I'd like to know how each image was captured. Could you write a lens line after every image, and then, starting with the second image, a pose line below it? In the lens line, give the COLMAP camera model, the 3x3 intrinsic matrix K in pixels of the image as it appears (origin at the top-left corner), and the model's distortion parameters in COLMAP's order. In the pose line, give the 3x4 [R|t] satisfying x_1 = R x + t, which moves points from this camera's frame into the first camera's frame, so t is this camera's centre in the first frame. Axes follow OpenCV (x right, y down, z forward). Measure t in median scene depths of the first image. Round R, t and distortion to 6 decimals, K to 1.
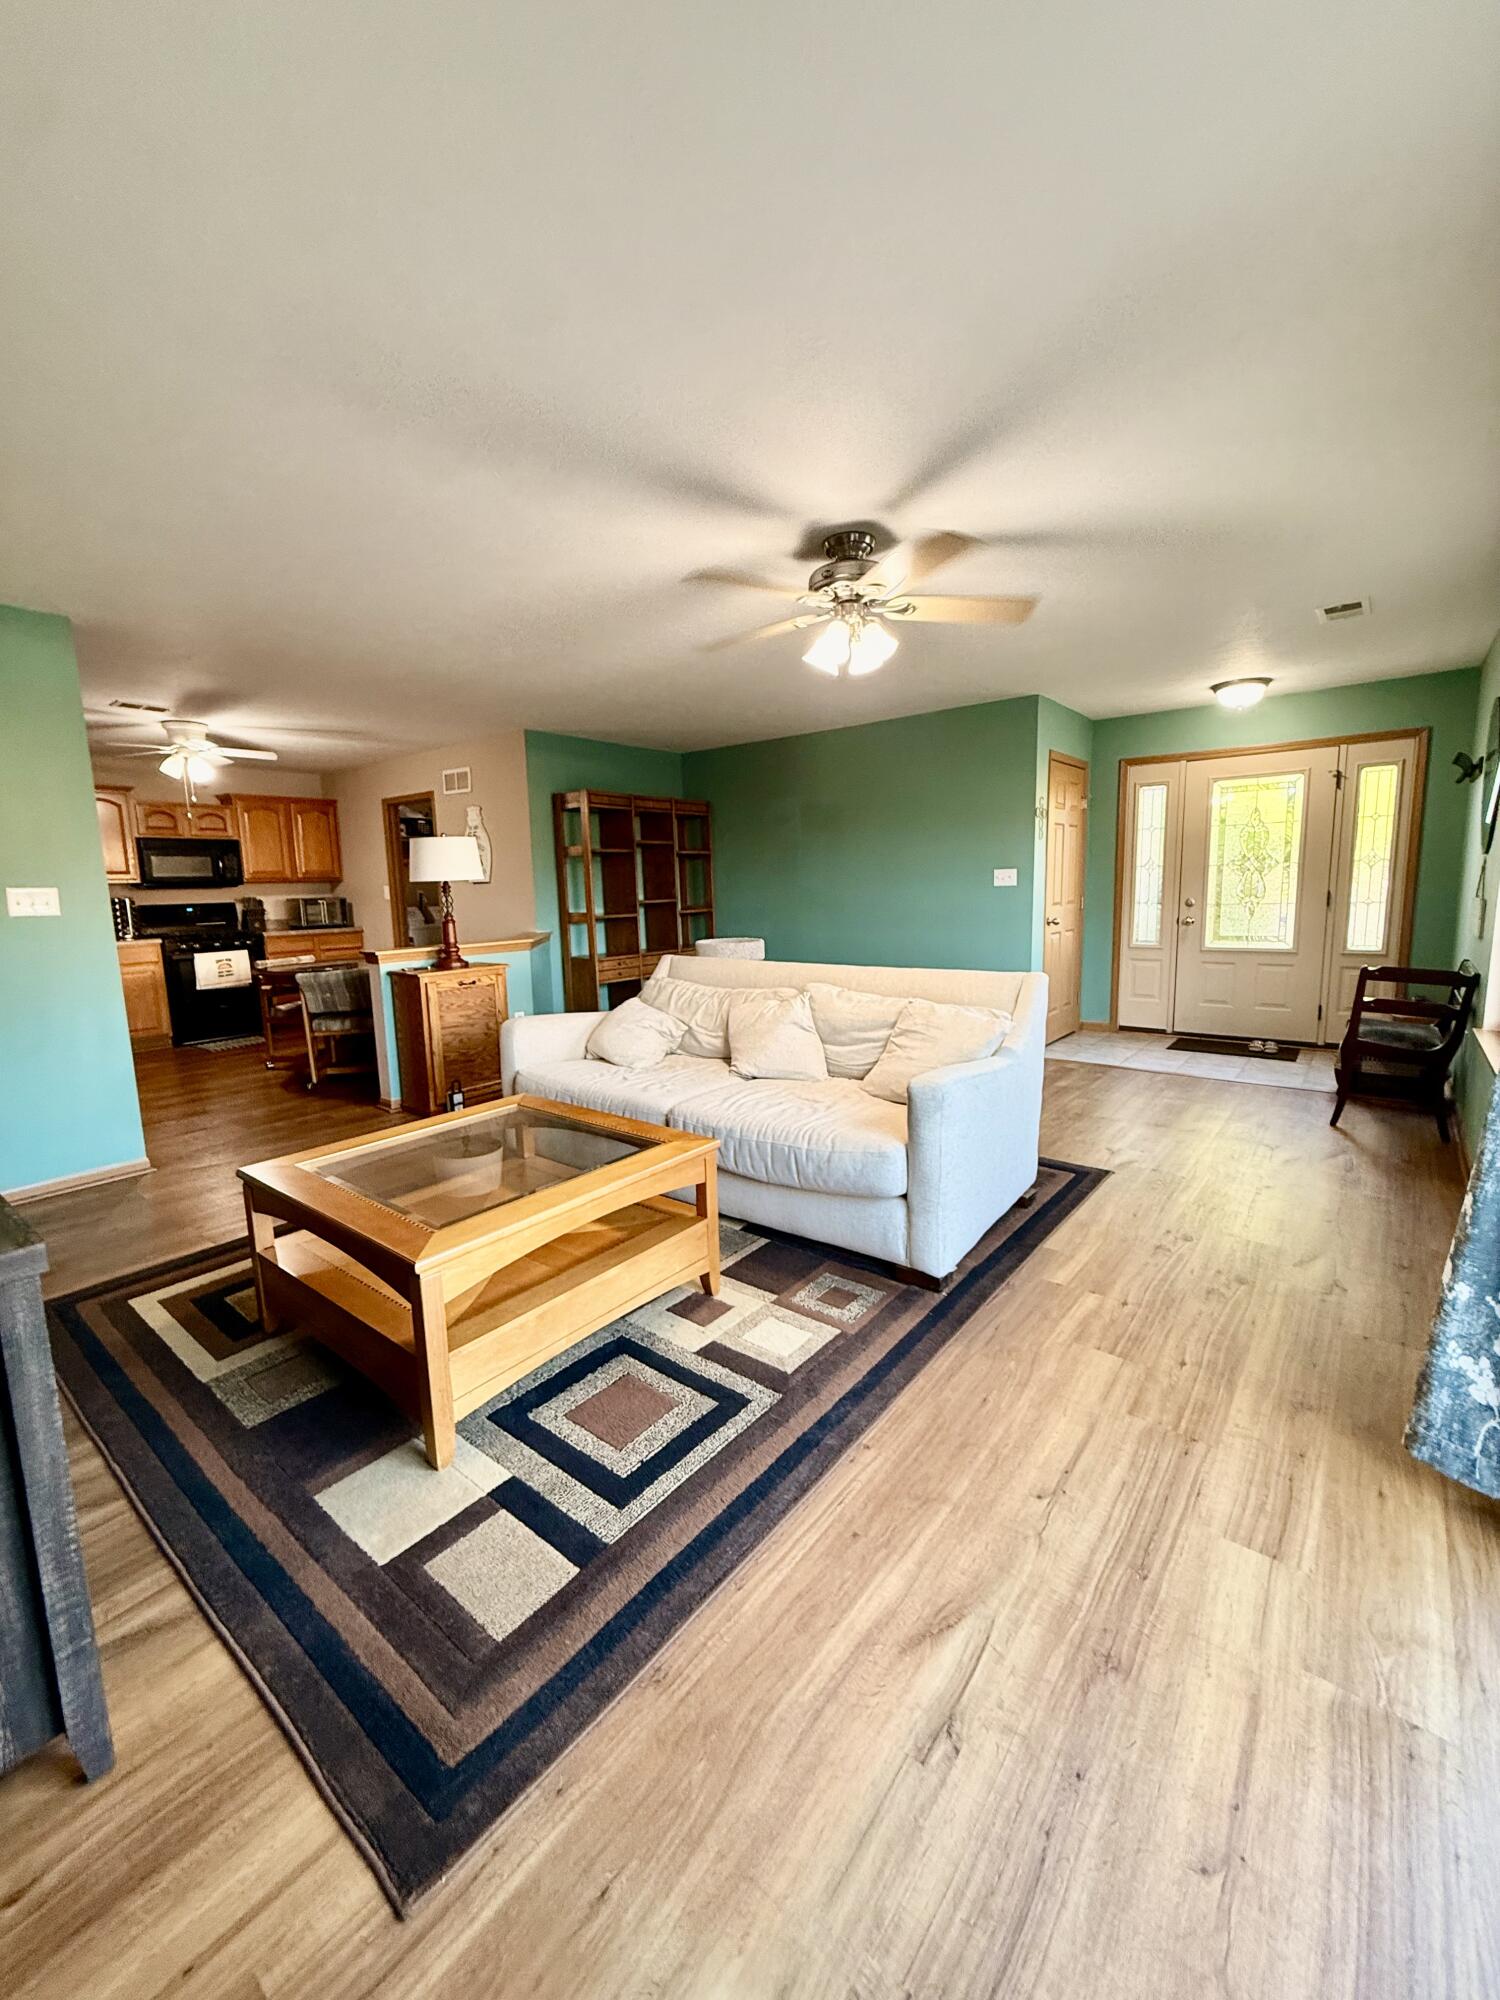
lens RADIAL K [[798.1, 0, 751.8], [0, 798.1, 999.0], [0, 0, 1]] dist [-0.000426, -0.000468]
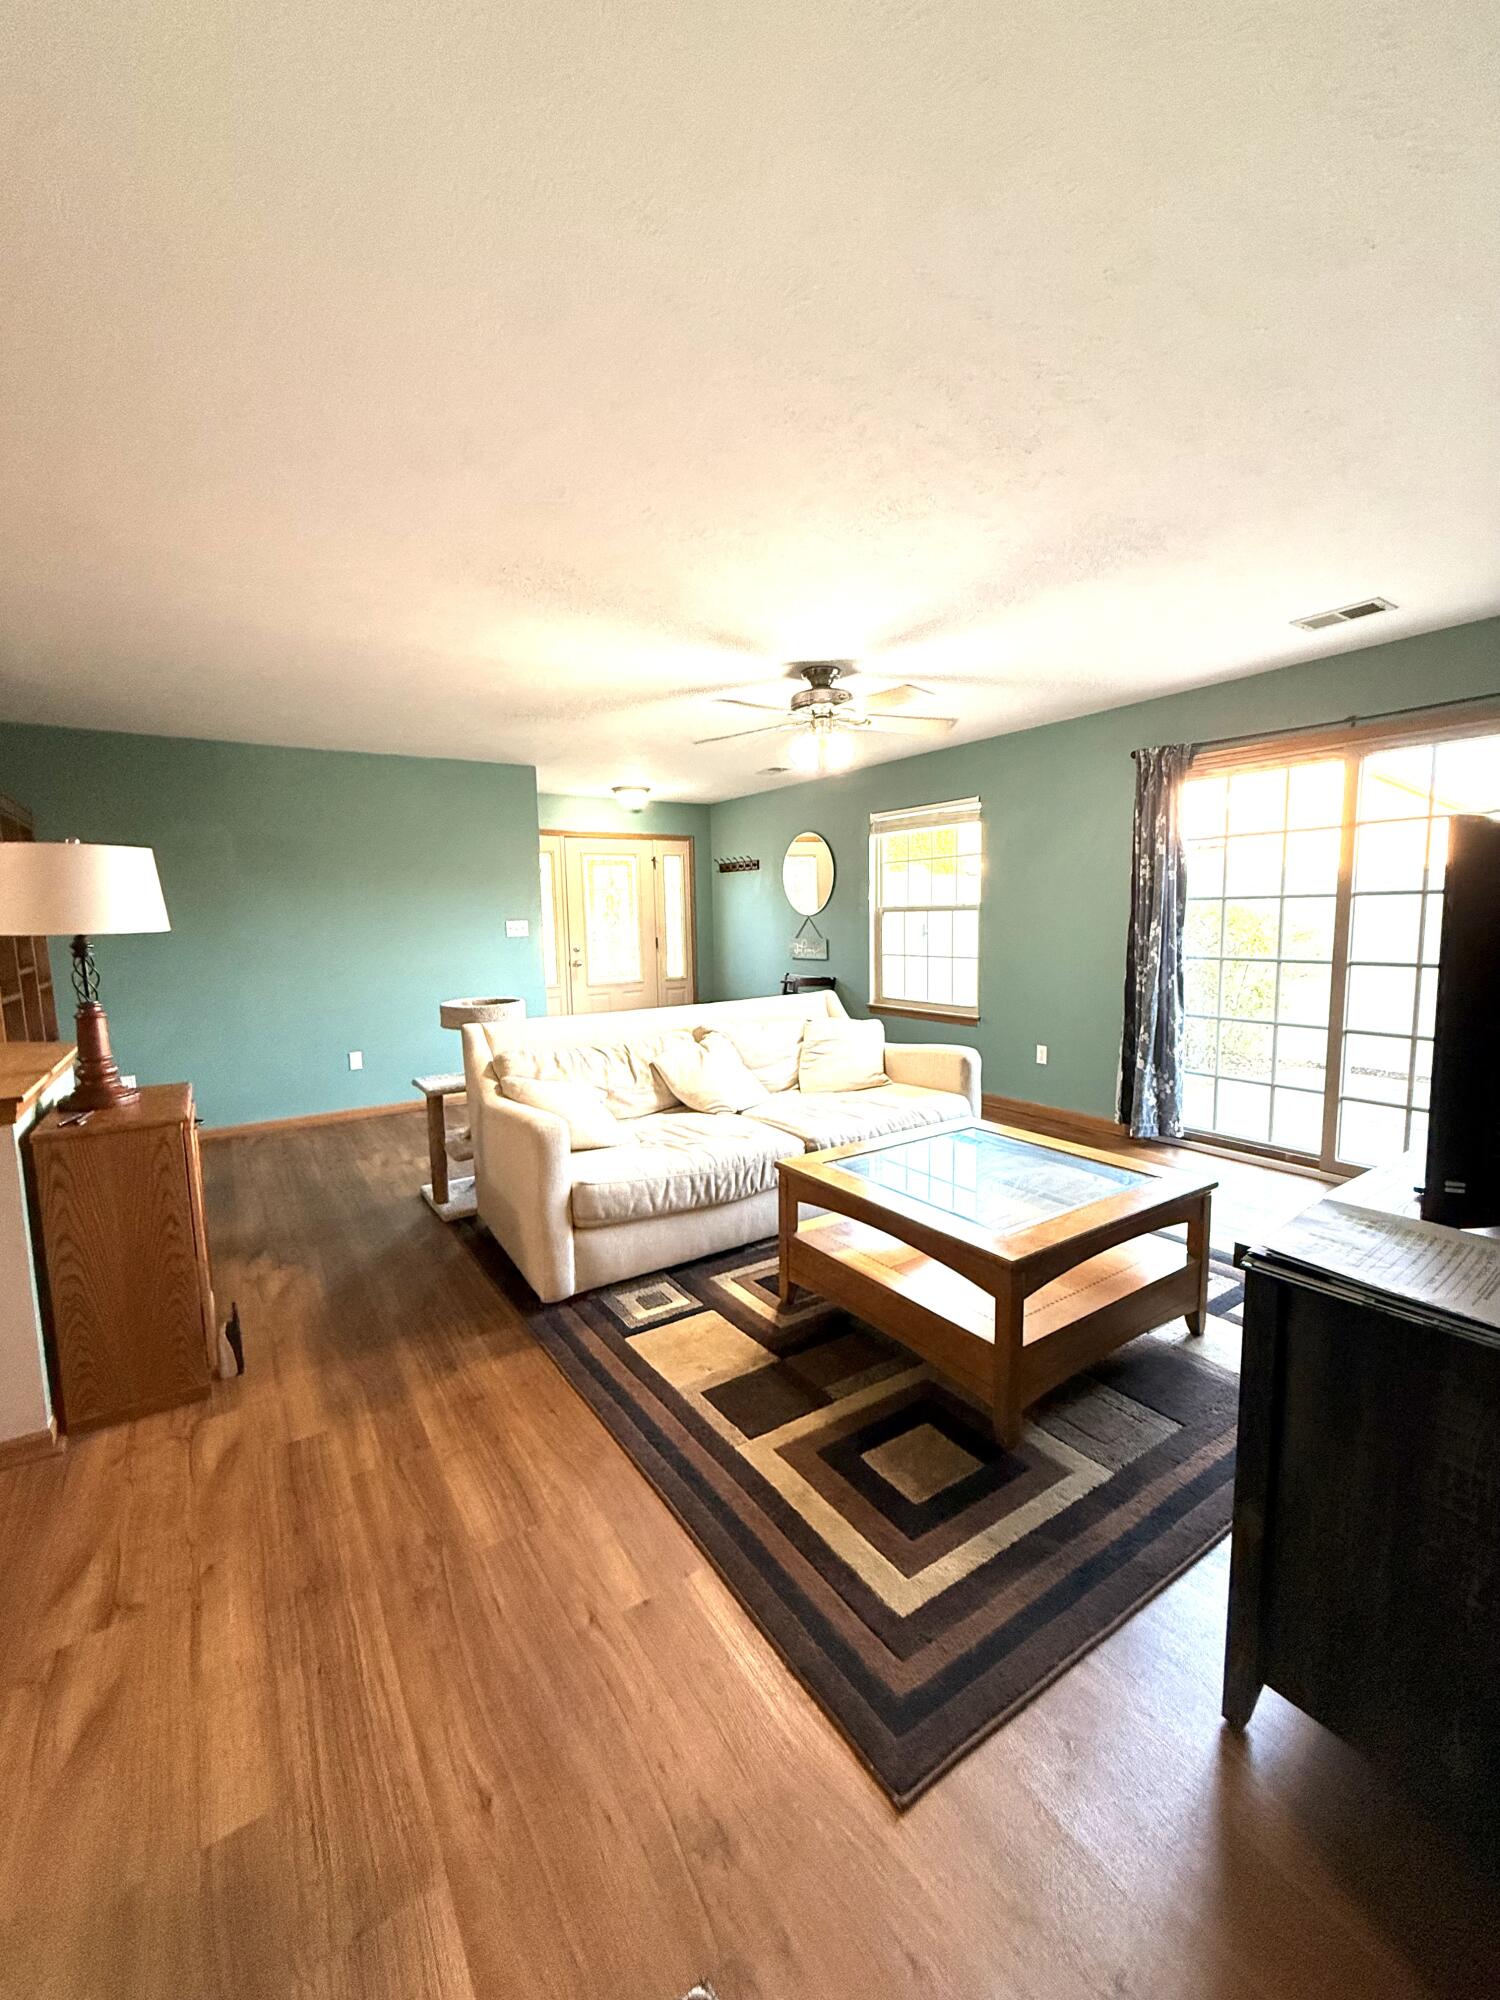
lens RADIAL K [[798.1, 0, 751.8], [0, 798.1, 999.0], [0, 0, 1]] dist [-0.000426, -0.000468]
pose [[0.303105, -0.083794, 0.949266, -1.439538], [0.150162, 0.987882, 0.039255, -0.129429], [-0.941052, 0.130645, 0.312014, 0.917393]]
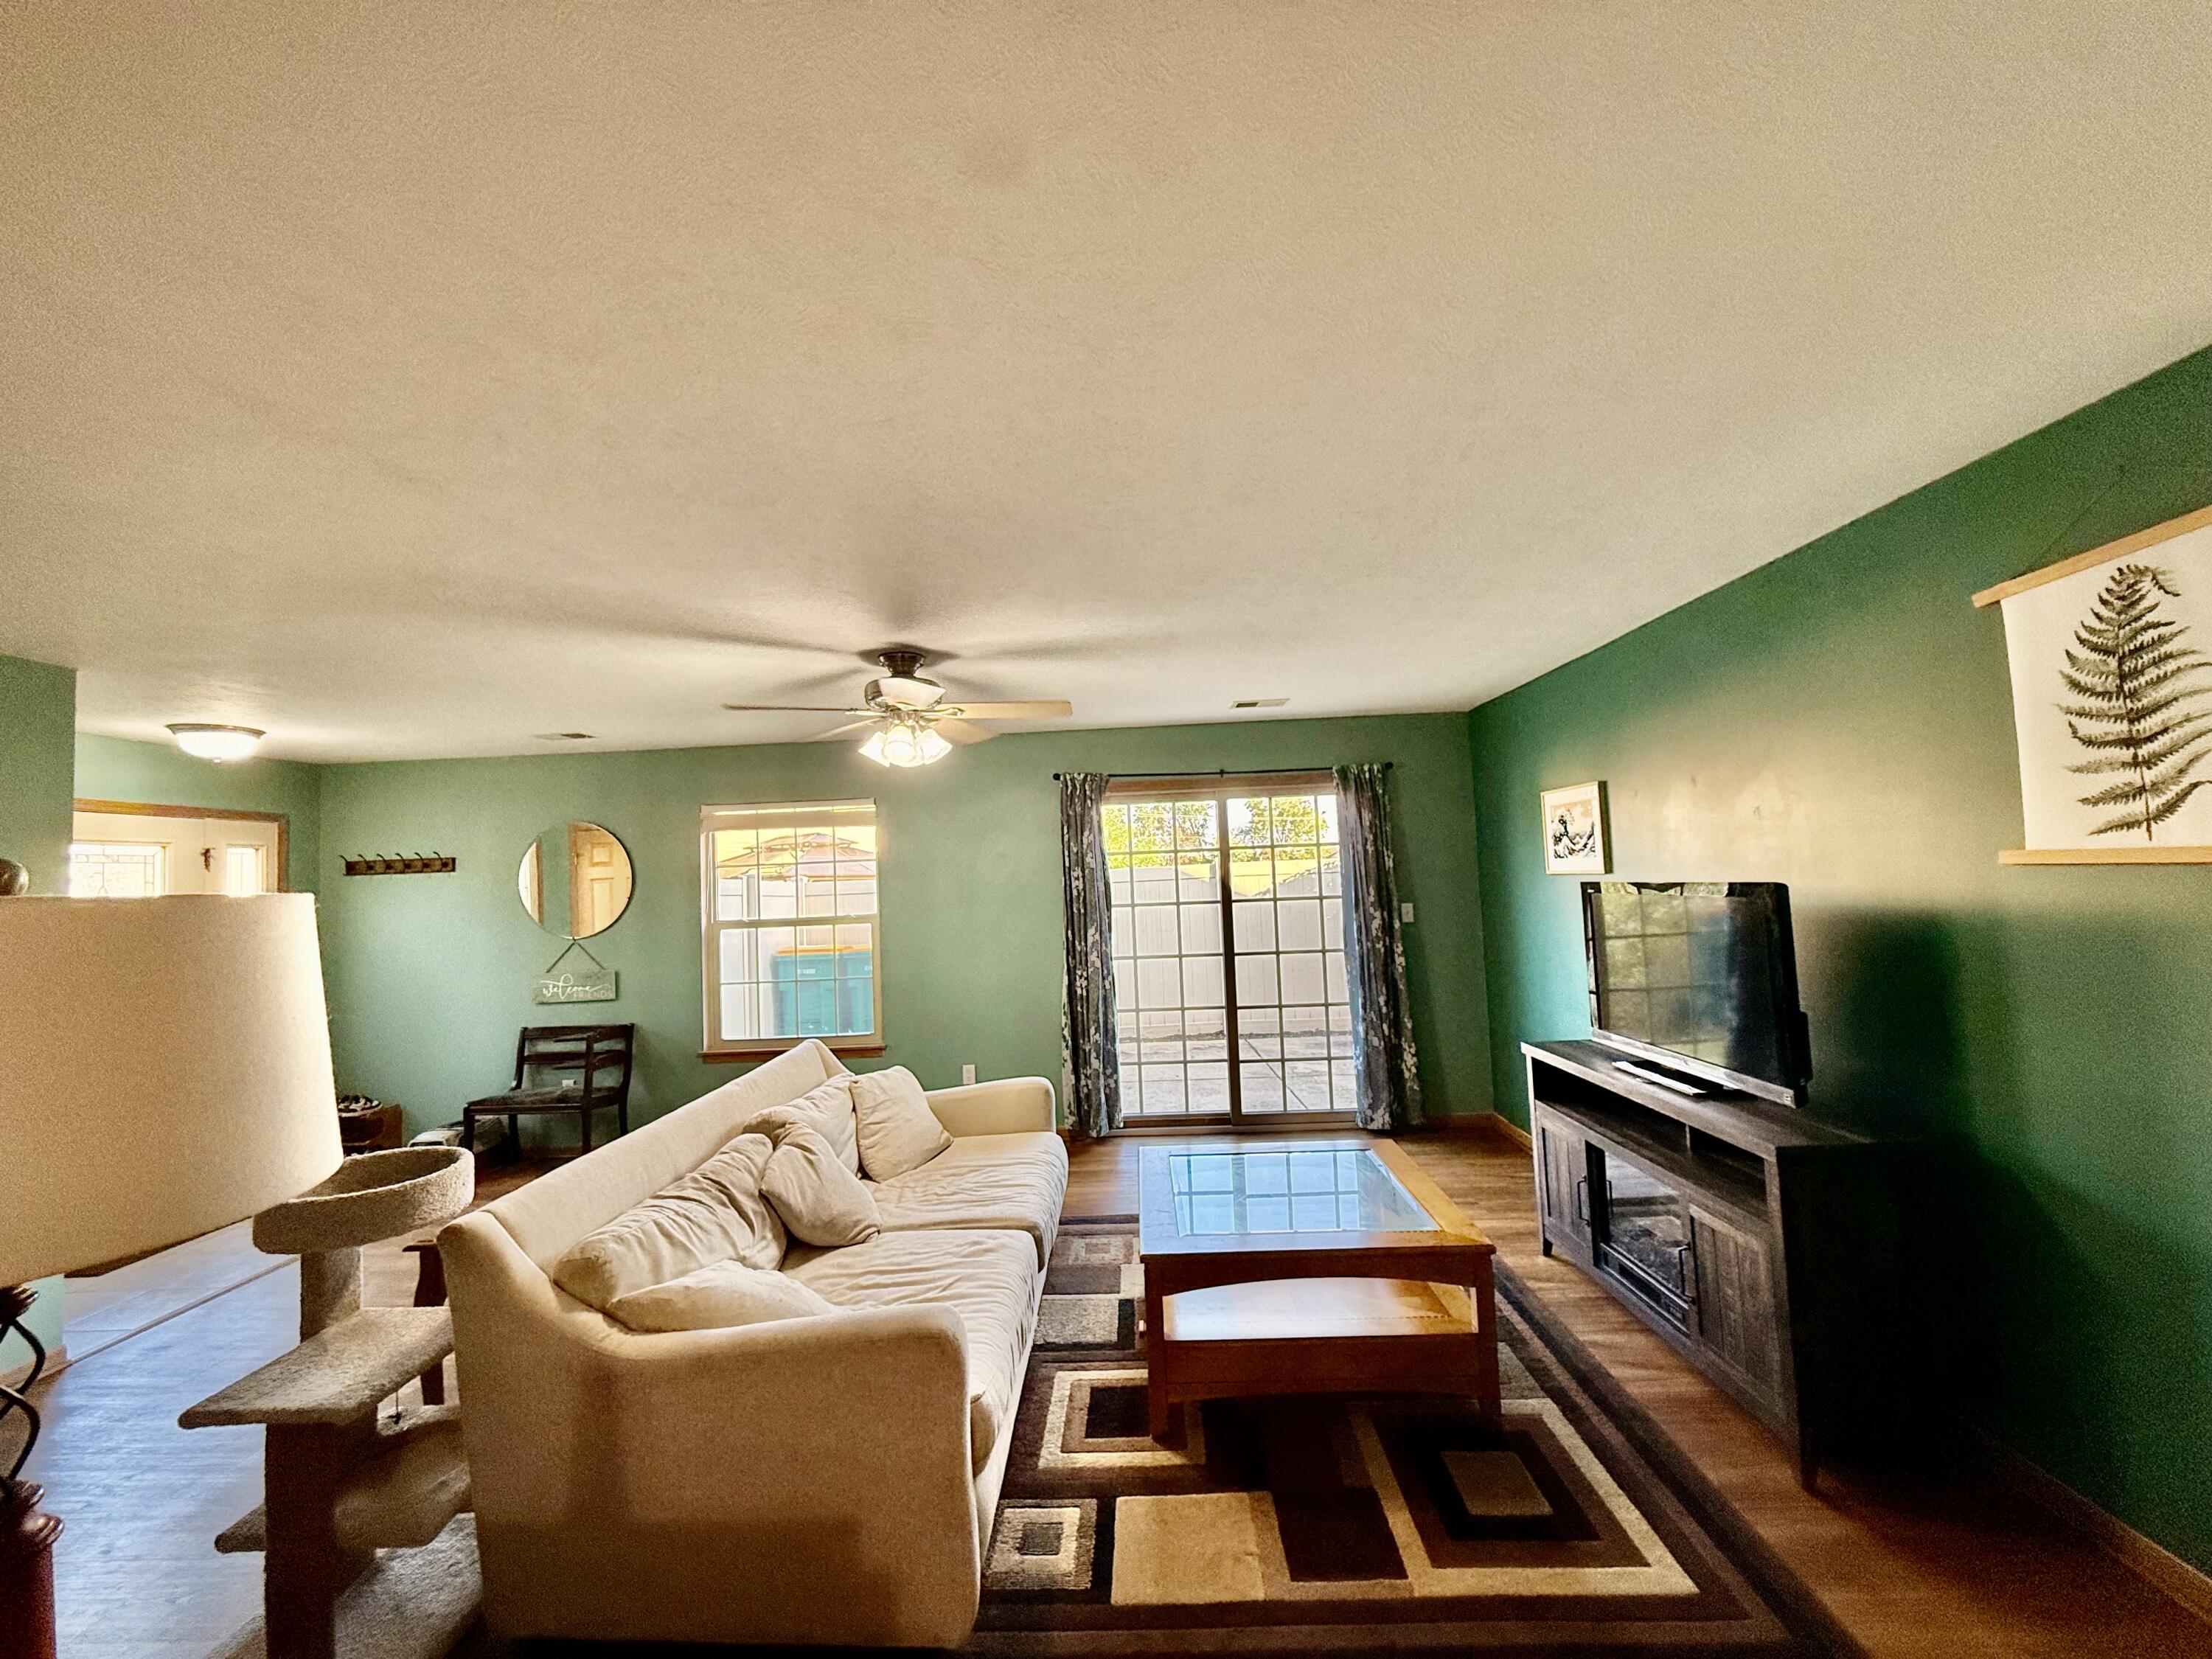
lens RADIAL K [[871.6, 0, 1111.5], [0, 871.6, 831.6], [0, 0, 1]] dist [-0.002520, -0.000145]
pose [[-0.596500, 0.092202, 0.797299, -1.200314], [0.171592, 0.985062, 0.014461, -0.355703], [-0.784056, 0.145436, -0.603411, 1.839356]]
